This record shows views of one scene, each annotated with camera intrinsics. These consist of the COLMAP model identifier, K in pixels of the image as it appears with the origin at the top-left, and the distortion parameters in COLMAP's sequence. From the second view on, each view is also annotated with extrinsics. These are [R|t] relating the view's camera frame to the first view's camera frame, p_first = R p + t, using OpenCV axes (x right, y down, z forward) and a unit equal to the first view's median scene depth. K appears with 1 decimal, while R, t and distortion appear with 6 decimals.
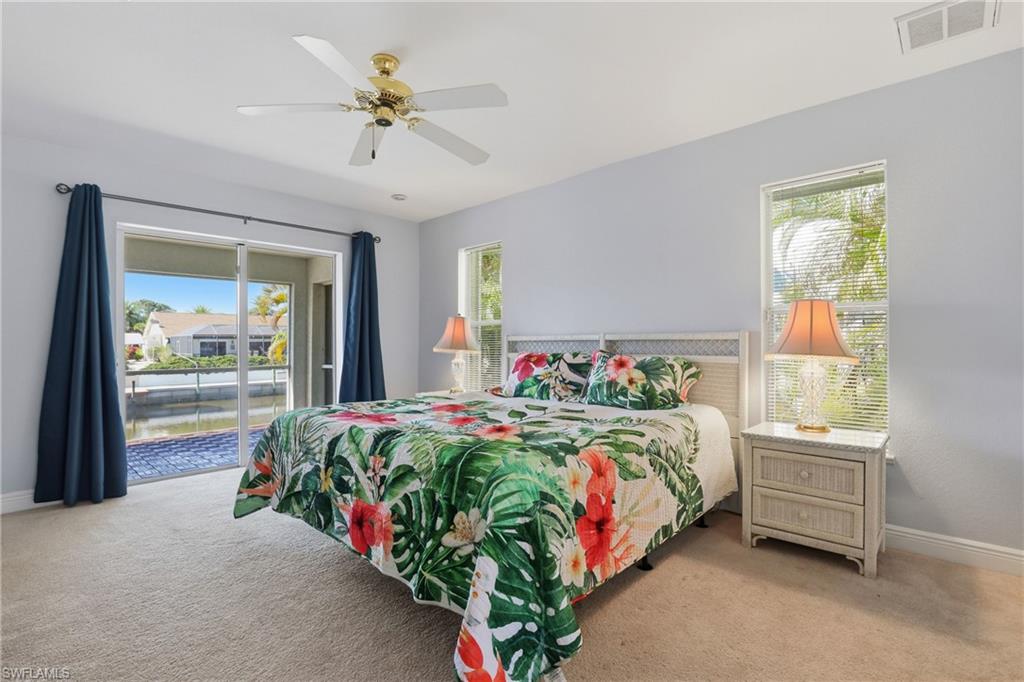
lens RADIAL K [[465.7, 0, 511.3], [0, 465.7, 340.5], [0, 0, 1]] dist [-0.034126, 0.002586]
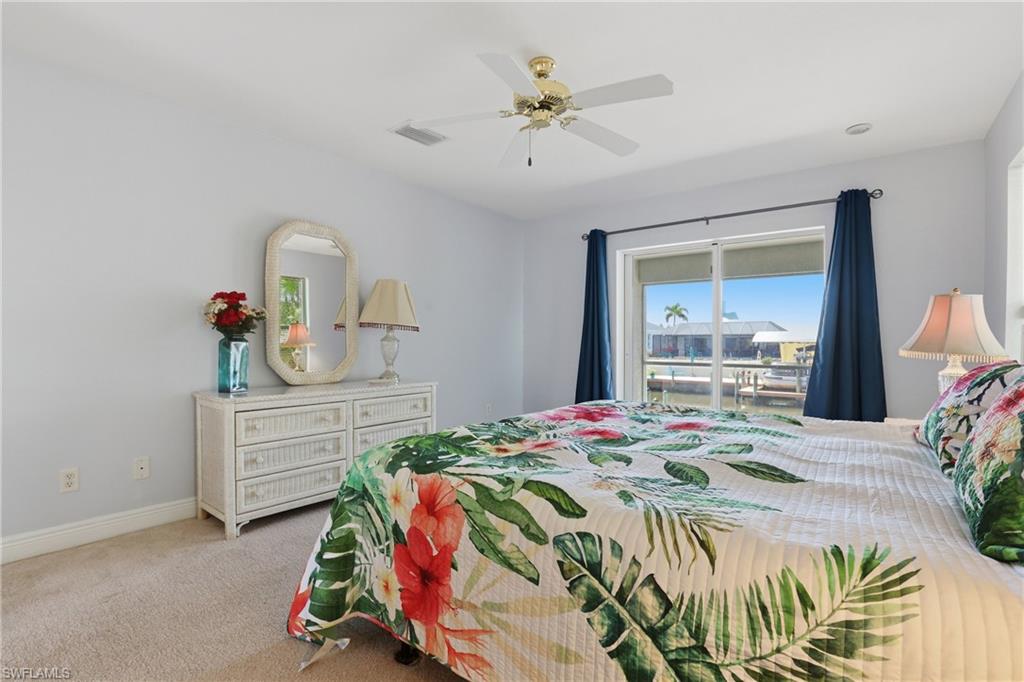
lens RADIAL K [[465.7, 0, 512.9], [0, 465.7, 342.9], [0, 0, 1]] dist [-0.034126, 0.002586]
pose [[0.113994, 0.010337, -0.993428, 0.900935], [0.000217, 0.999946, 0.010429, 0.004144], [0.993481, -0.001404, 0.113986, 0.989649]]
